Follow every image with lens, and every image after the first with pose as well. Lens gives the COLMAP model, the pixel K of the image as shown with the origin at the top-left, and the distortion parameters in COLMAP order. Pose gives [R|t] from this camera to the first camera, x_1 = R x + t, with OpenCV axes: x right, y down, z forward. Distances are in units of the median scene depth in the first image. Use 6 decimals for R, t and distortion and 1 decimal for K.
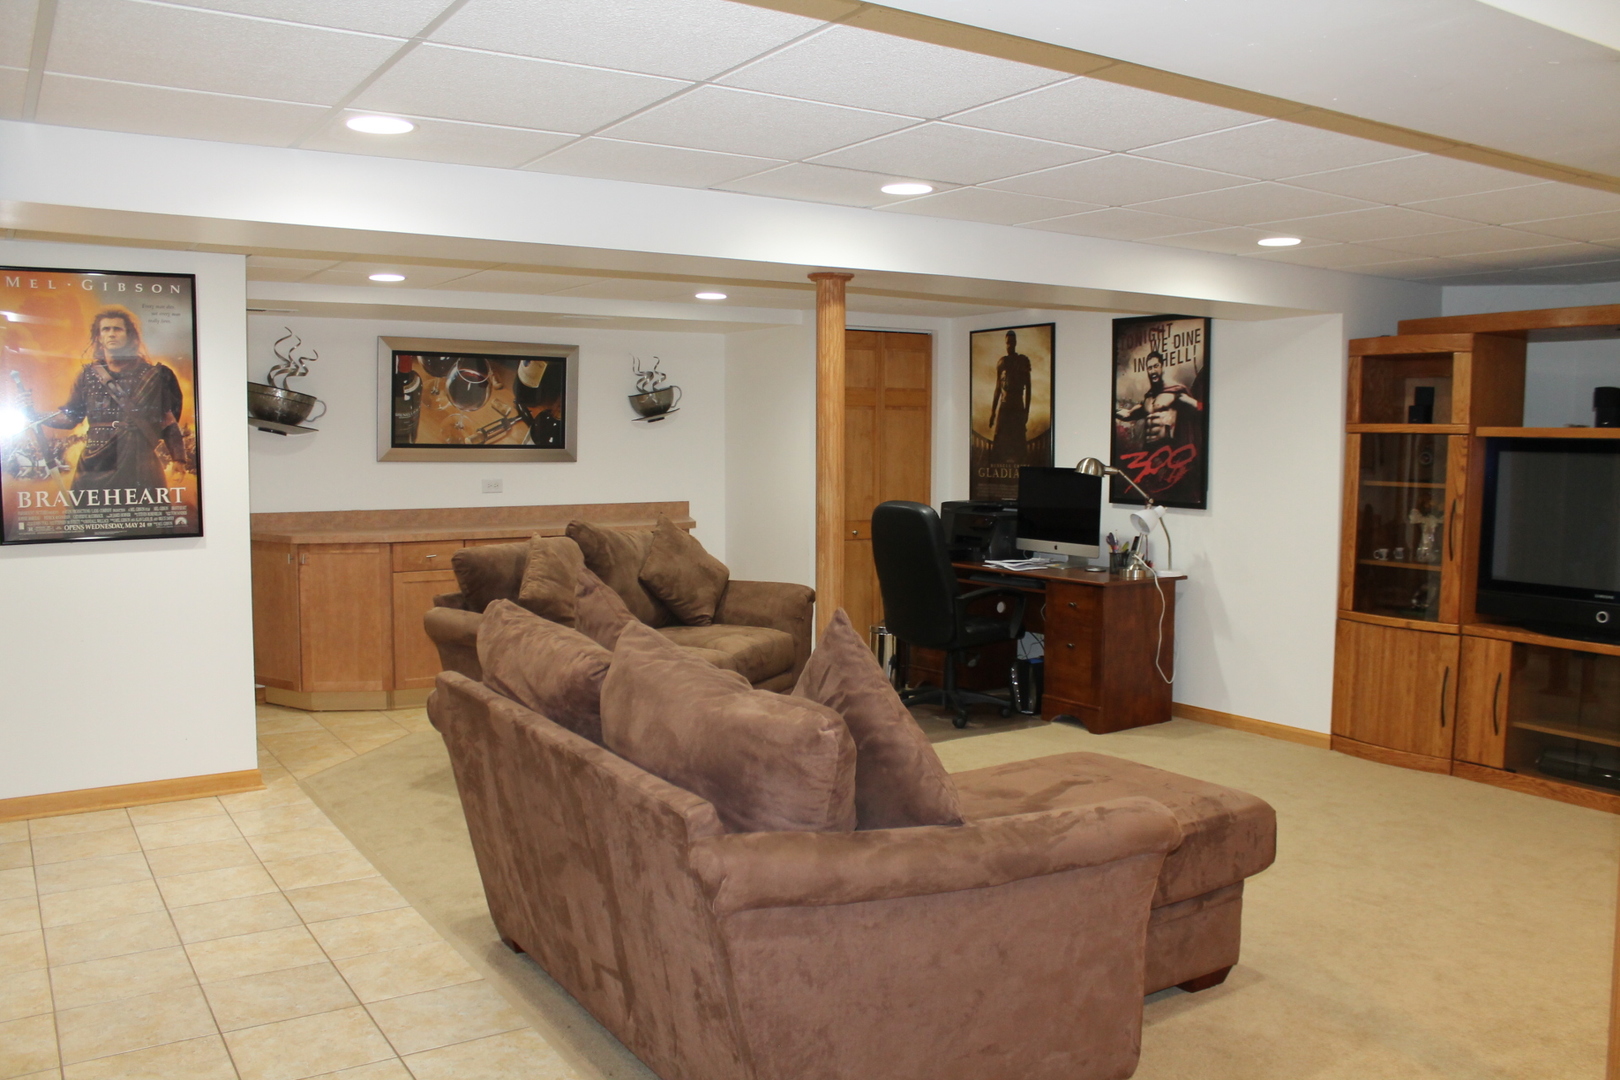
lens RADIAL K [[1344.1, 0, 817.8], [0, 1344.1, 548.8], [0, 0, 1]] dist [-0.130793, 0.031834]
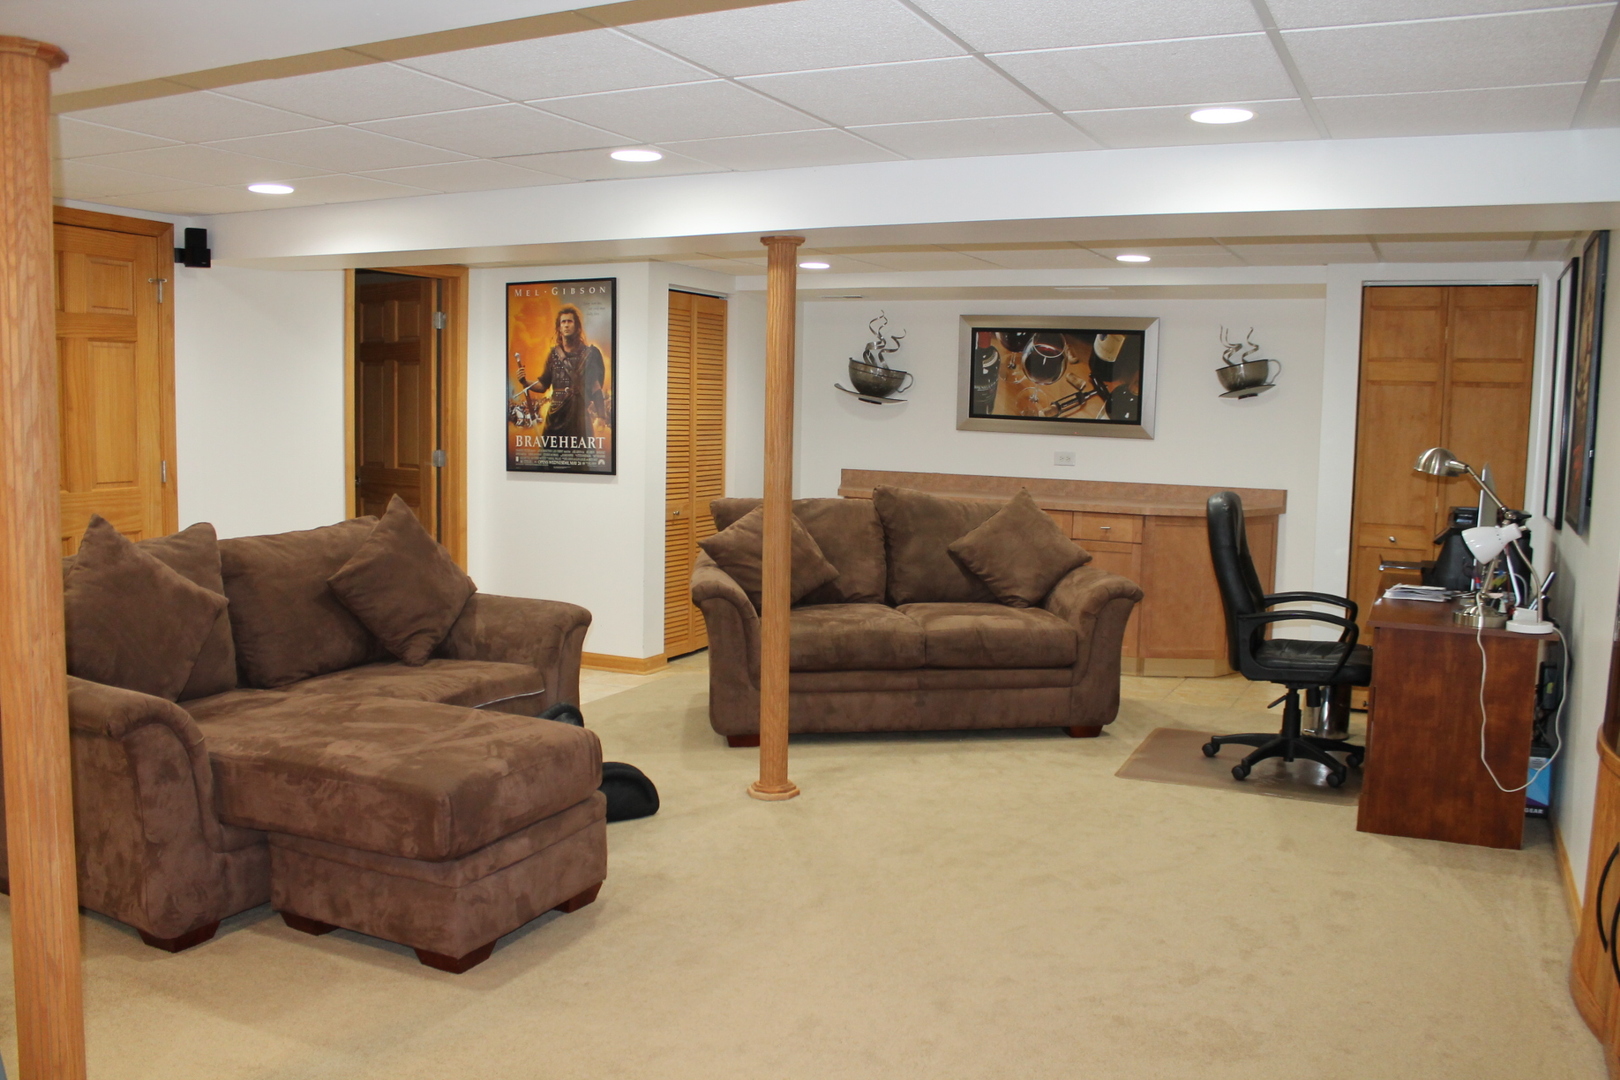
lens RADIAL K [[1344.1, 0, 816.8], [0, 1344.1, 546.3], [0, 0, 1]] dist [-0.130793, 0.031834]
pose [[0.515987, 0.095840, -0.851218, 0.553336], [-0.089192, 0.994331, 0.057887, -0.023801], [0.851940, 0.046053, 0.521610, 0.322918]]
